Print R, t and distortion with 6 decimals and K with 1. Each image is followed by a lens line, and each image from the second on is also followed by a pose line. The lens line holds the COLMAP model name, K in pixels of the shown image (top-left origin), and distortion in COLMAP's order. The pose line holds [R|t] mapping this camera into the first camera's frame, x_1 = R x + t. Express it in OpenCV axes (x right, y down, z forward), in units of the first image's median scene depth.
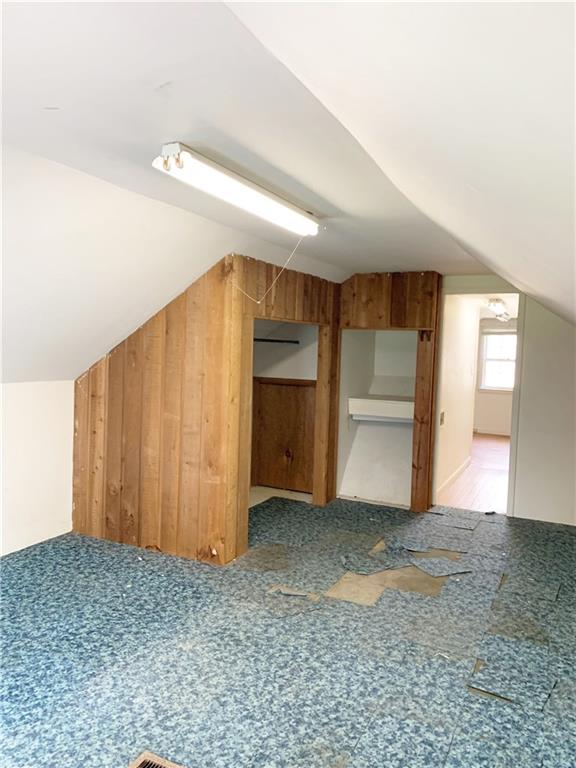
lens RADIAL K [[578.9, 0, 289.1], [0, 578.9, 380.7], [0, 0, 1]] dist [-0.000004, -0.003959]
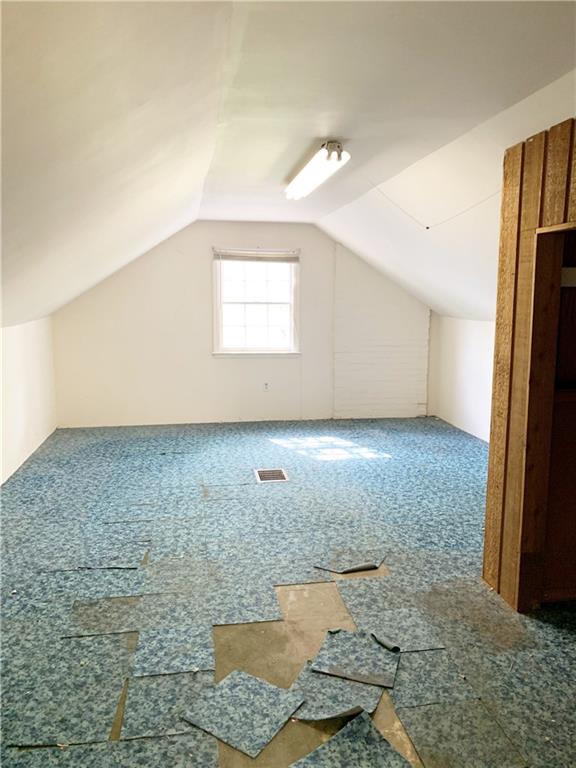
lens RADIAL K [[578.9, 0, 289.1], [0, 578.9, 380.7], [0, 0, 1]] dist [-0.000004, -0.003959]
pose [[-0.813988, 0.048983, -0.578813, 0.656328], [-0.067568, 0.981690, 0.178098, -0.066274], [0.576939, 0.184079, -0.795774, 1.781720]]
